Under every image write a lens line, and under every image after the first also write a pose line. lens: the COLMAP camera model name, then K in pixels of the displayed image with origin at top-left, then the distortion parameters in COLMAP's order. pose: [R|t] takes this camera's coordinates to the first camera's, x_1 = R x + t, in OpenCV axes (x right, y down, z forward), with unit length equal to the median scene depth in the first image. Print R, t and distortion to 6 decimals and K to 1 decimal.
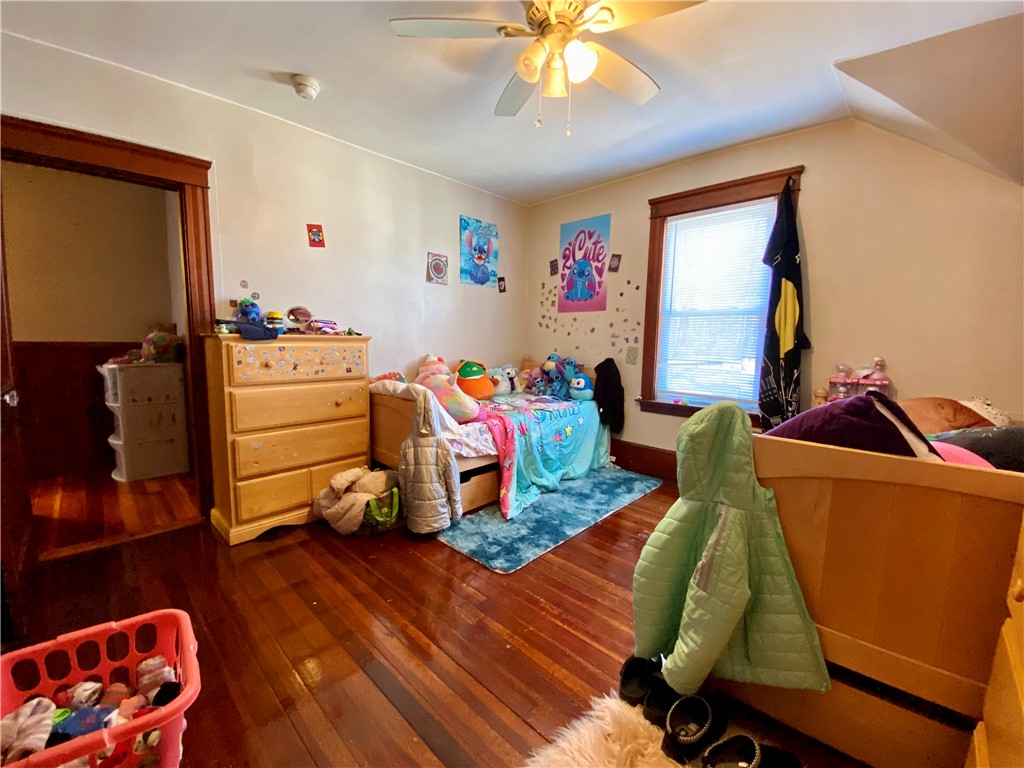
lens RADIAL K [[410.3, 0, 512.4], [0, 410.3, 385.7], [0, 0, 1]] dist [0.032177, -0.030545]
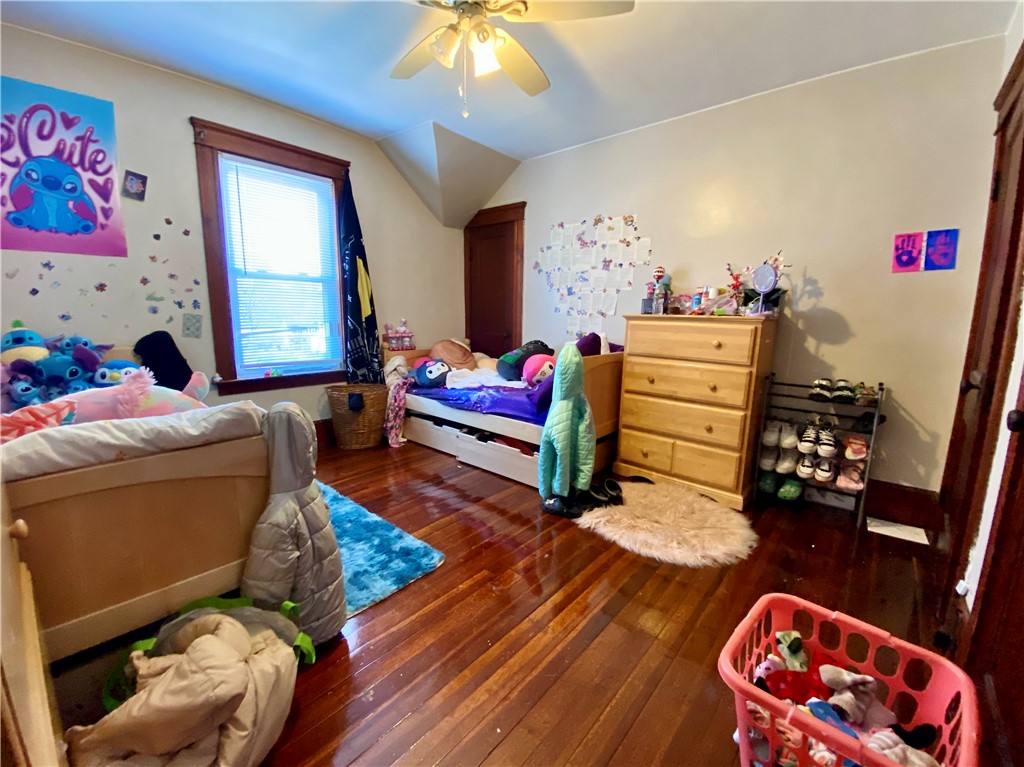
lens RADIAL K [[419.3, 0, 514.9], [0, 419.3, 382.9], [0, 0, 1]] dist [-0.001763, -0.012067]
pose [[-0.059706, -0.169283, 0.983757, -0.493195], [0.101233, 0.979408, 0.174679, -0.045136], [-0.993069, 0.110018, -0.041340, 0.469719]]
